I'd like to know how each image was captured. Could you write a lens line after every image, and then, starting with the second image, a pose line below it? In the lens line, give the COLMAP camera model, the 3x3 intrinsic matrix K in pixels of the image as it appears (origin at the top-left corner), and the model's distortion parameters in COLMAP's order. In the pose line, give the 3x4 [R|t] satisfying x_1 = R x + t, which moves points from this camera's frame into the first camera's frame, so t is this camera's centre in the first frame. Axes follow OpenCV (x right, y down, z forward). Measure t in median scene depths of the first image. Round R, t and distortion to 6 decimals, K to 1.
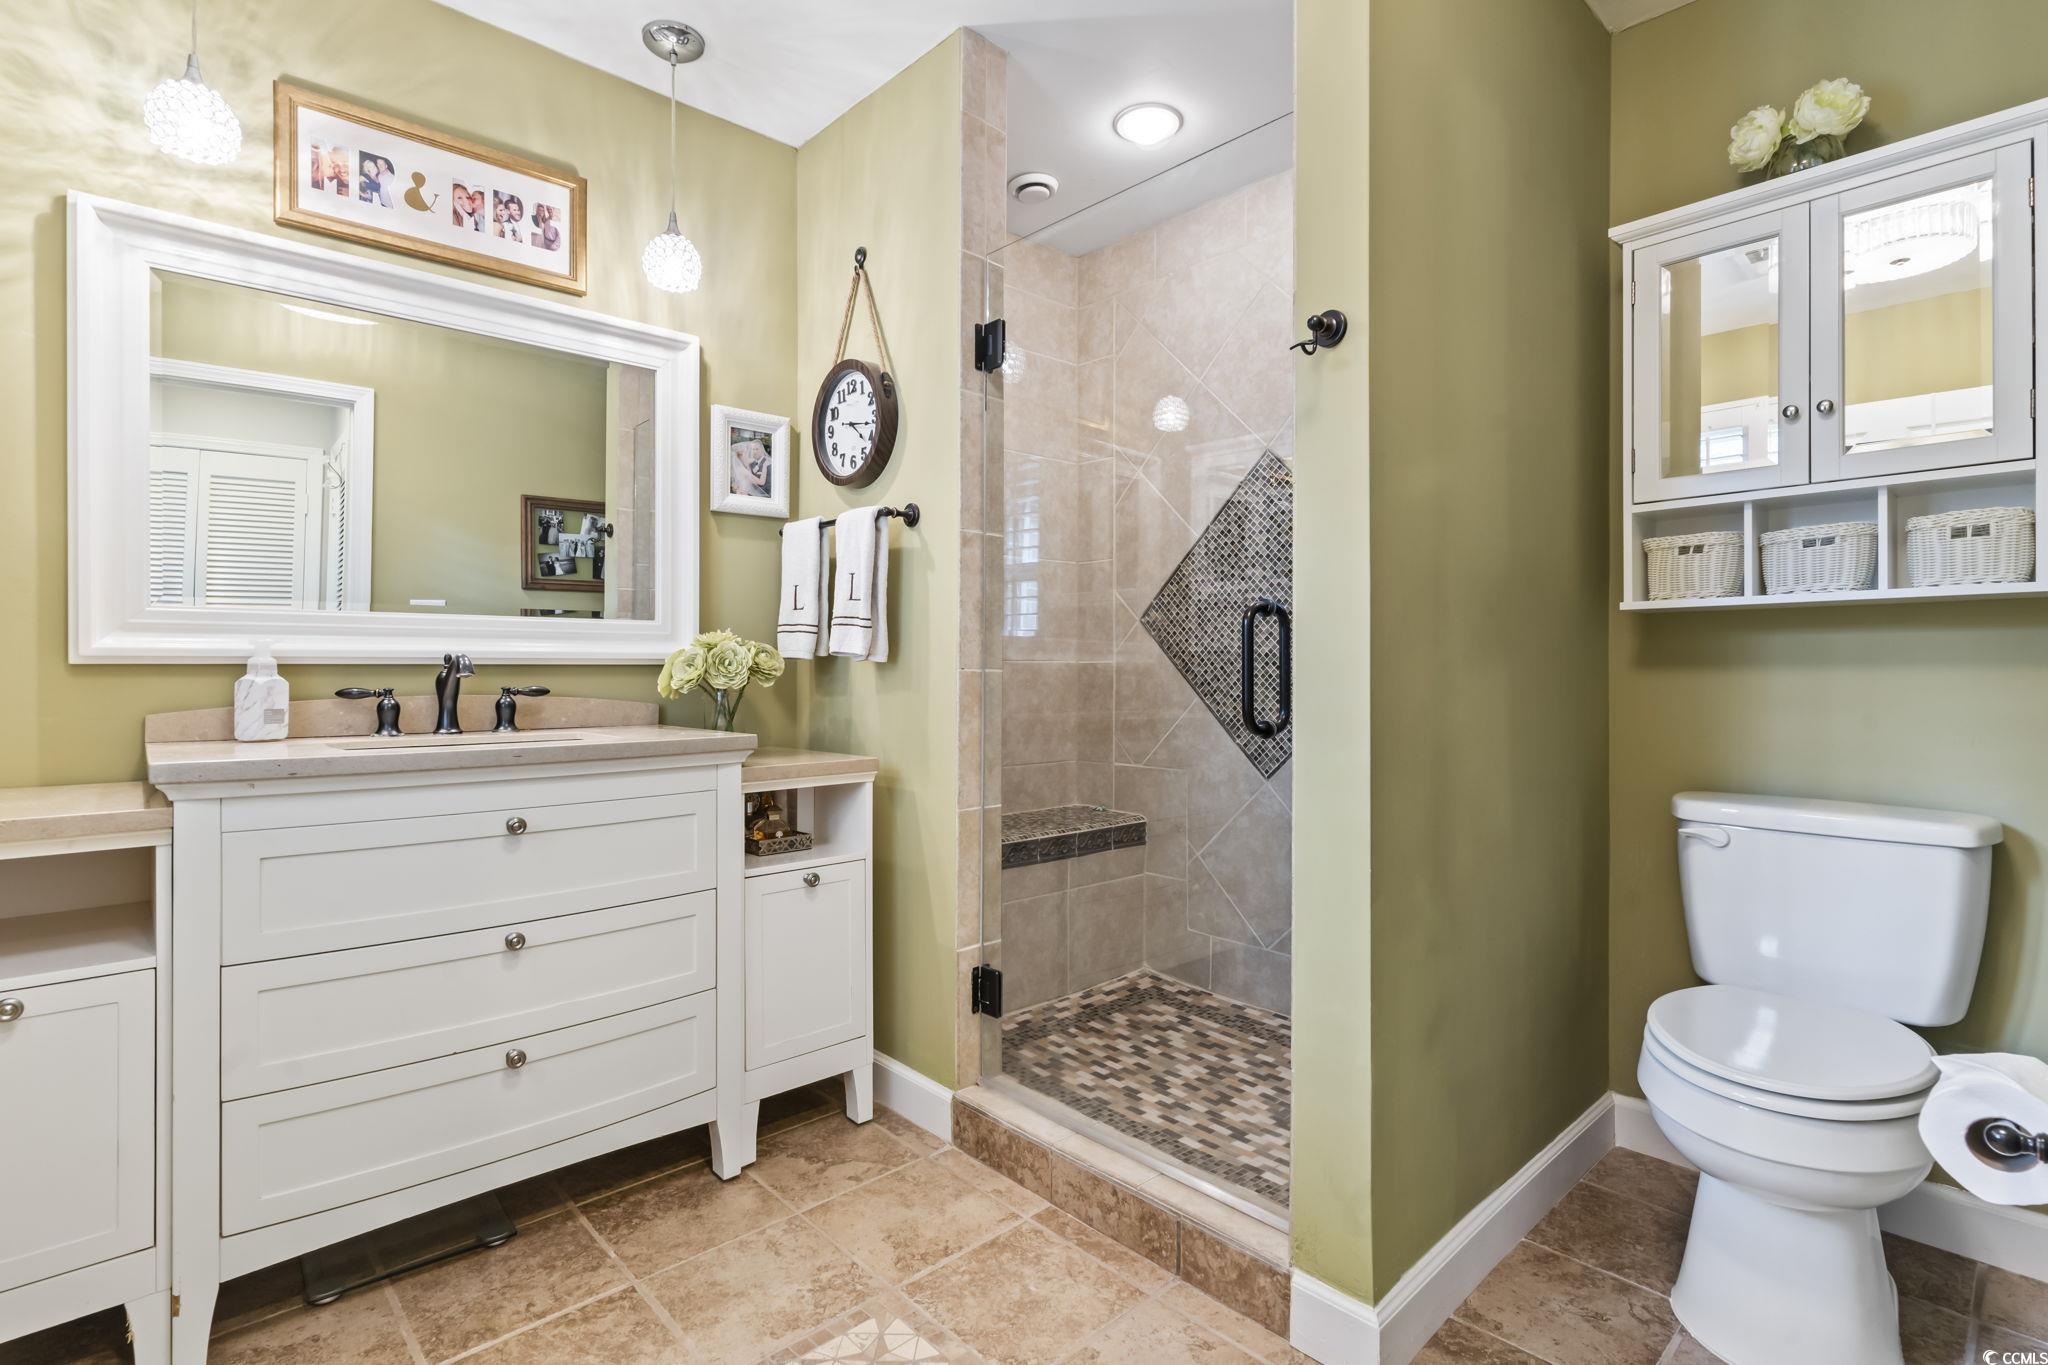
lens RADIAL K [[987.3, 0, 1016.4], [0, 987.3, 670.2], [0, 0, 1]] dist [0.001803, -0.000187]
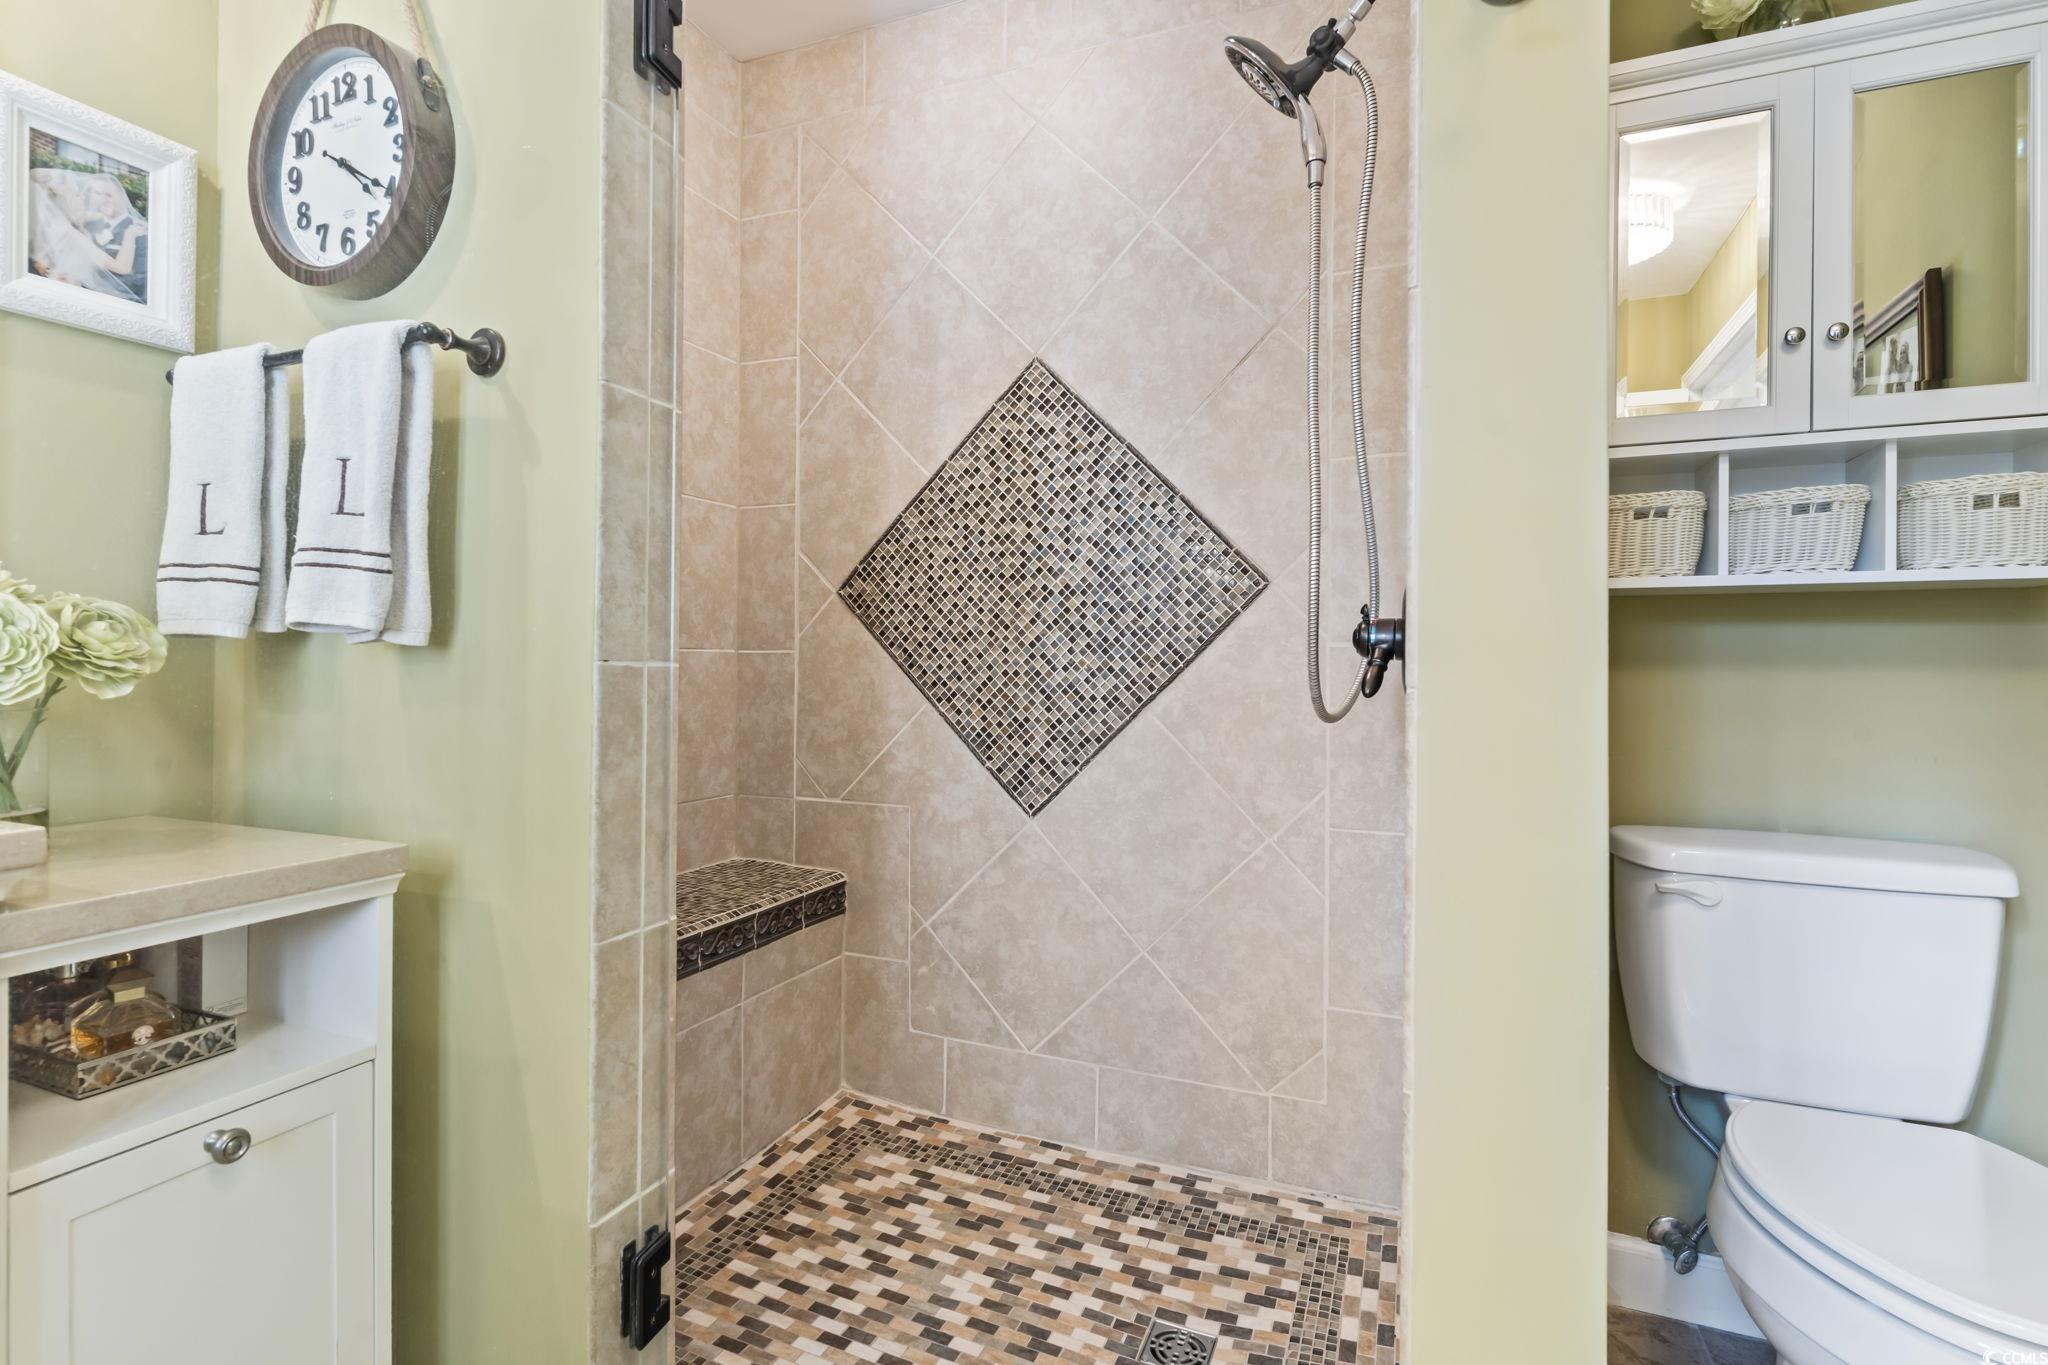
lens RADIAL K [[987.3, 0, 1016.4], [0, 987.3, 670.2], [0, 0, 1]] dist [0.001803, -0.000187]
pose [[0.910370, 0.004183, 0.413775, -0.064547], [-0.007238, 0.999957, 0.005816, -0.000991], [-0.413732, -0.008289, 0.910361, 0.410412]]
